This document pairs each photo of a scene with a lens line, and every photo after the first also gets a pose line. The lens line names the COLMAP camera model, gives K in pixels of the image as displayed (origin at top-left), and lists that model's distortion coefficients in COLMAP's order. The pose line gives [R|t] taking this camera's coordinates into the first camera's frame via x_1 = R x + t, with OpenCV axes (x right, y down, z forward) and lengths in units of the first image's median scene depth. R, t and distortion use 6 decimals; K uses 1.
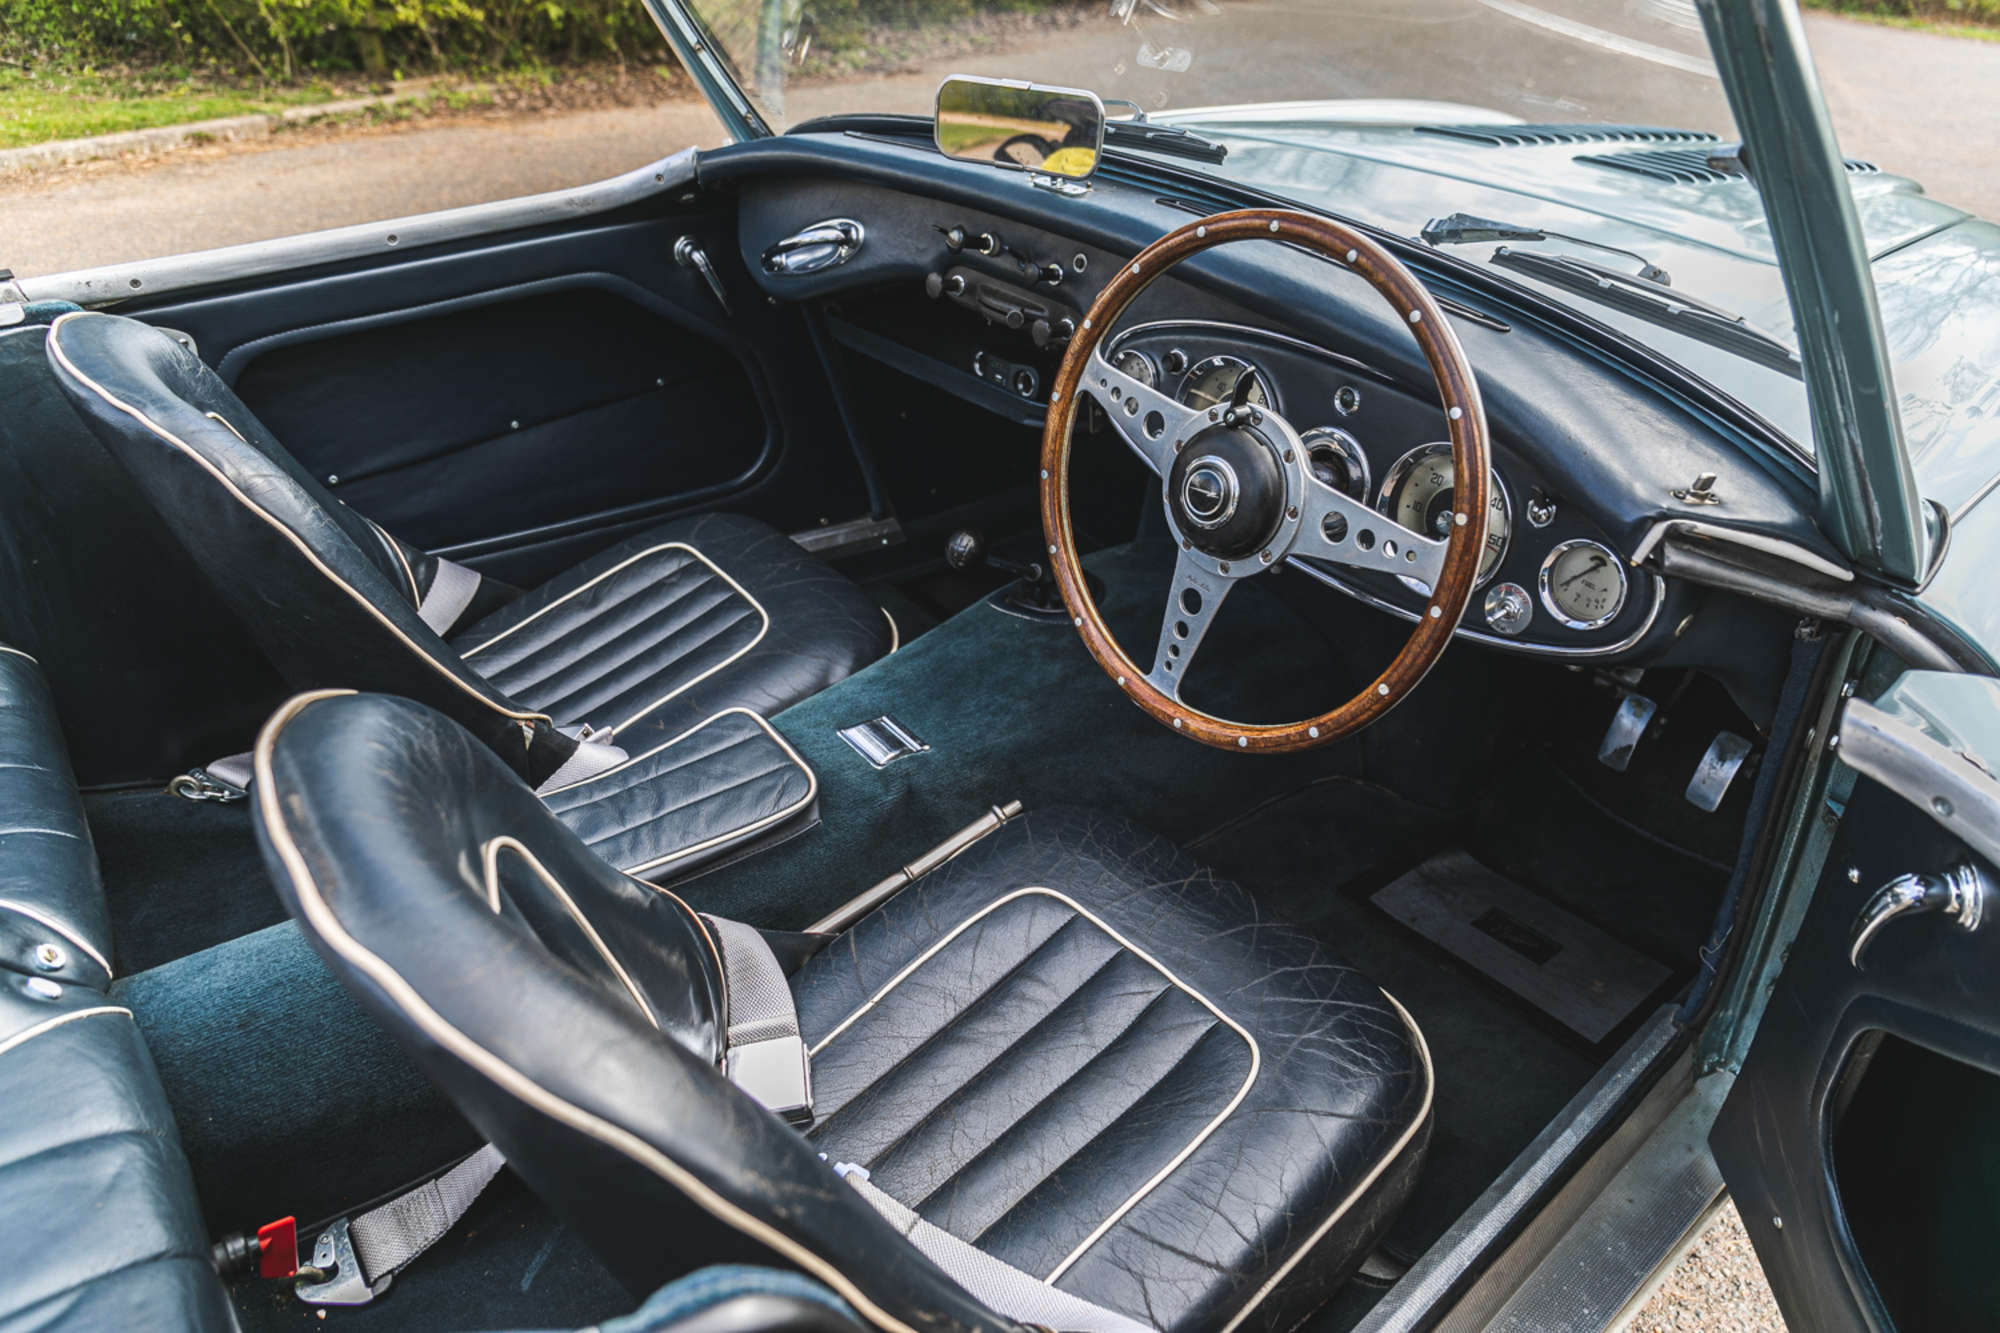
lens RADIAL K [[1309.0, 0, 1000.0], [0, 1309.0, 666.5], [0, 0, 1]] dist [-0.004241, -0.003165]
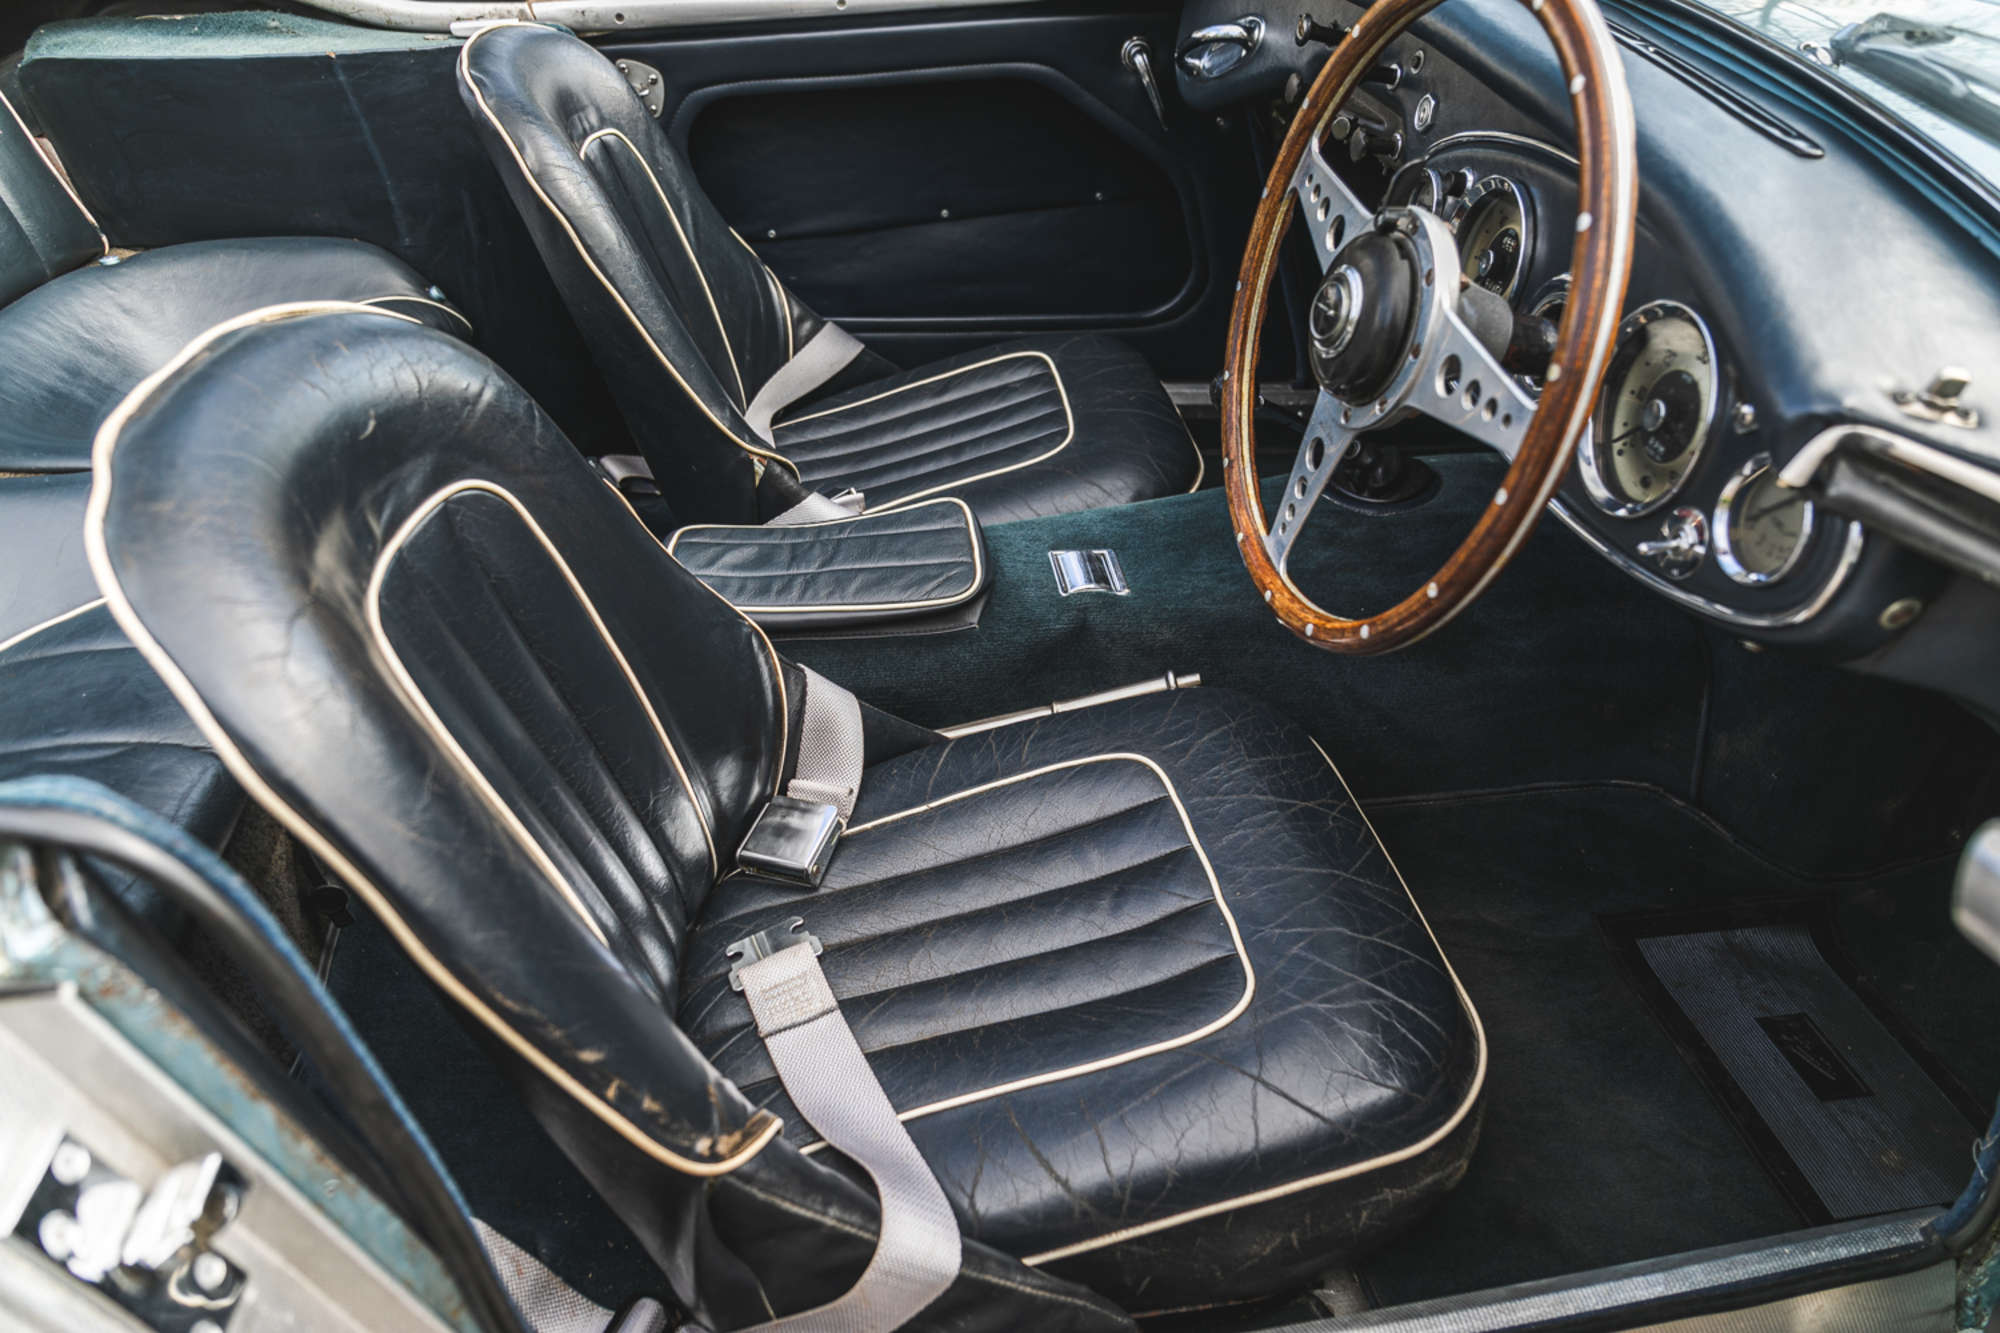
lens RADIAL K [[1321.1, 0, 1000.0], [0, 1321.1, 666.5], [0, 0, 1]] dist [-0.011719, -0.006438]
pose [[0.857383, 0.286042, -0.427872, 0.350074], [-0.257281, 0.958213, 0.125040, 0.024505], [0.445759, 0.002876, 0.895148, 0.164111]]
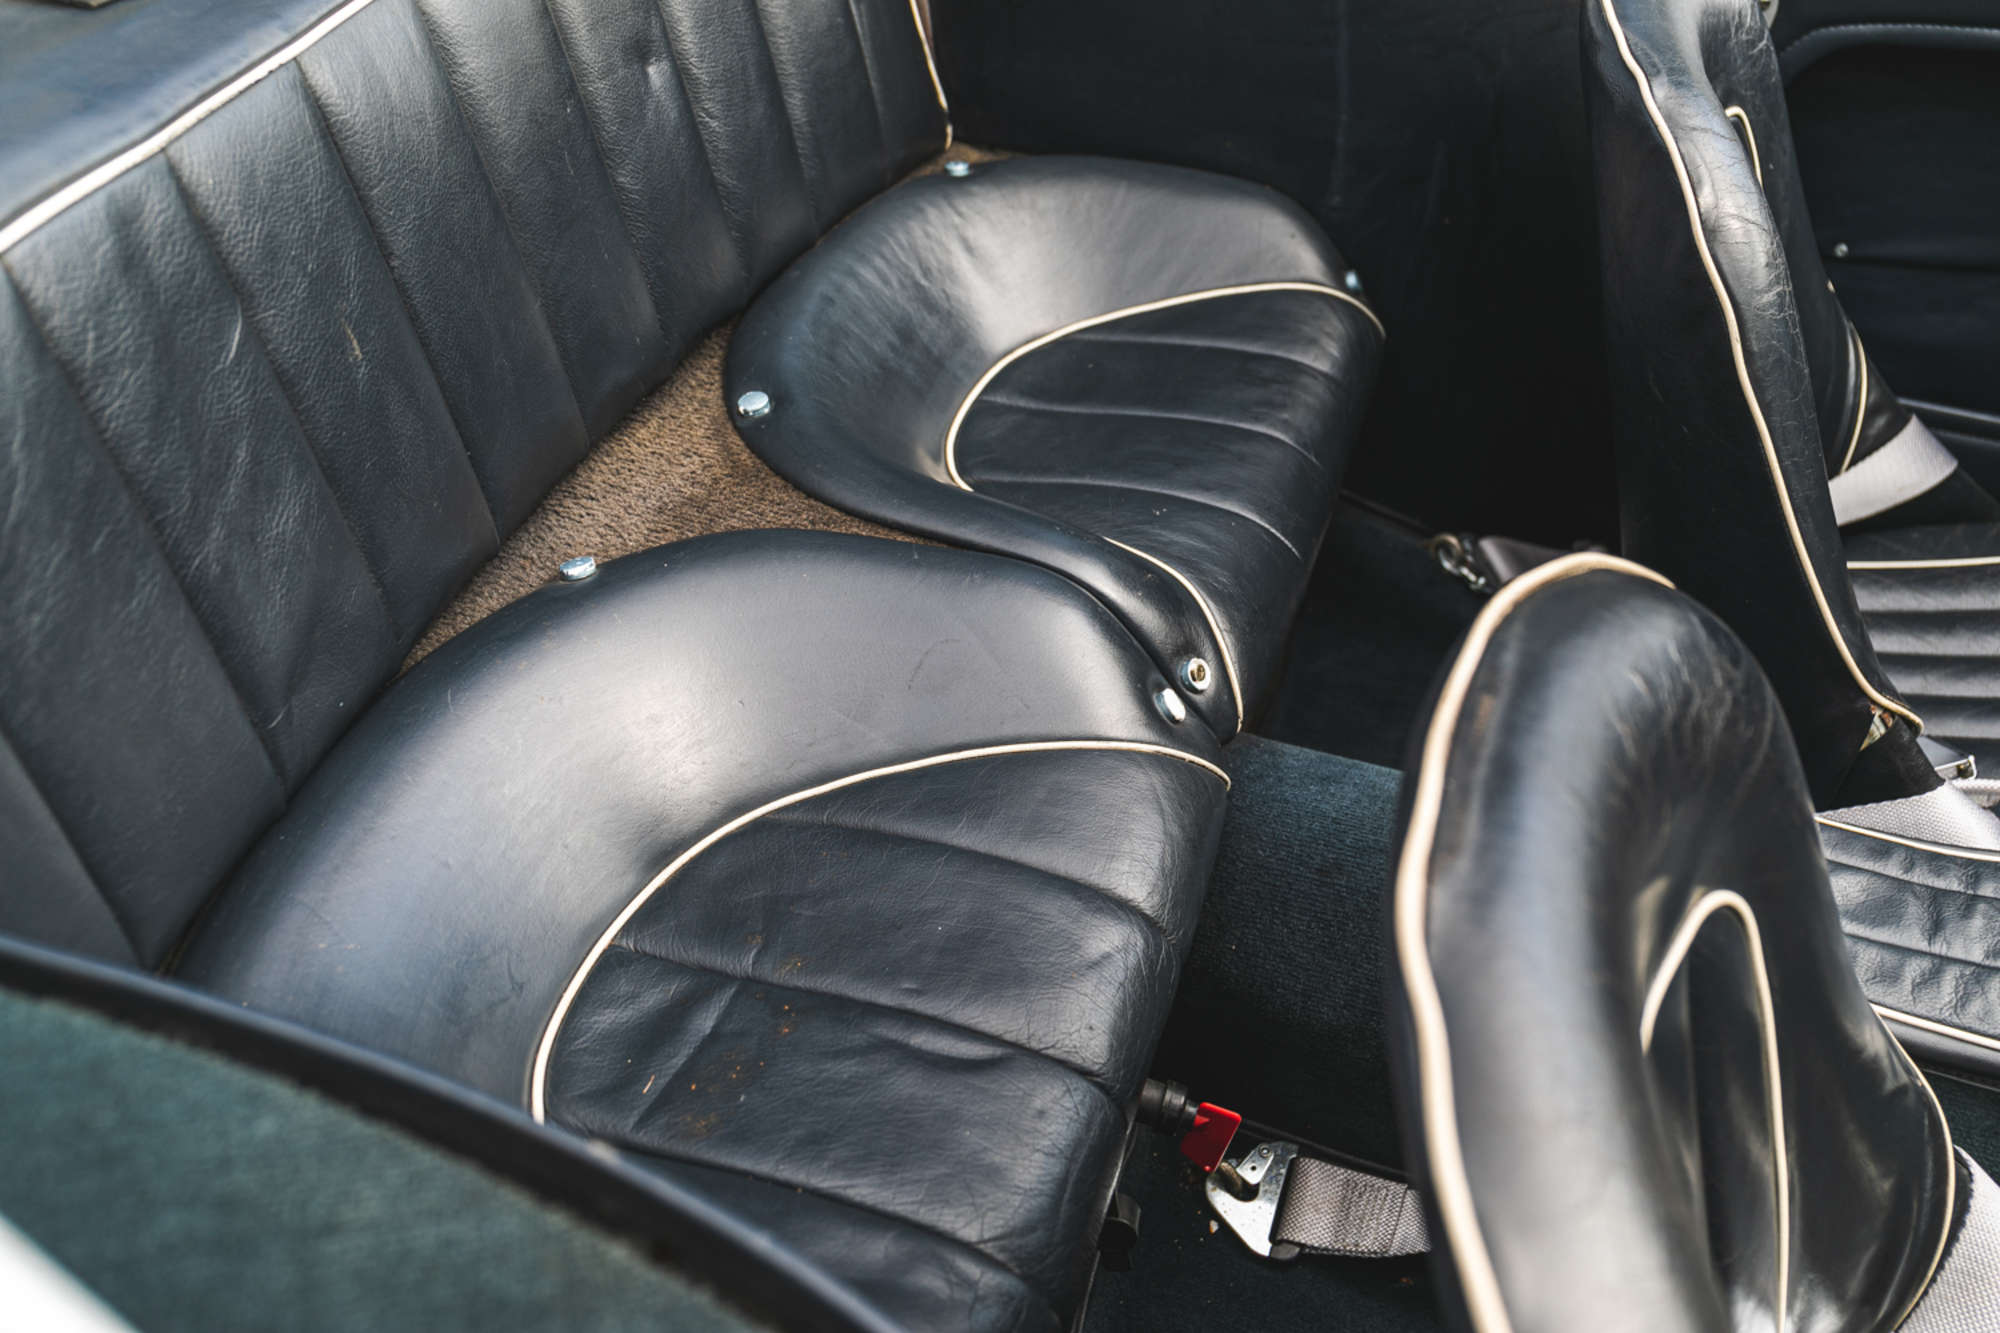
lens RADIAL K [[1753.2, 0, 1000.0], [0, 1753.2, 666.5], [0, 0, 1]] dist [0.041346, -0.011543]
pose [[0.560315, 0.499497, -0.660719, -0.053819], [-0.438659, 0.855599, 0.274825, -0.028585], [0.702585, 0.135841, 0.698514, 0.110916]]
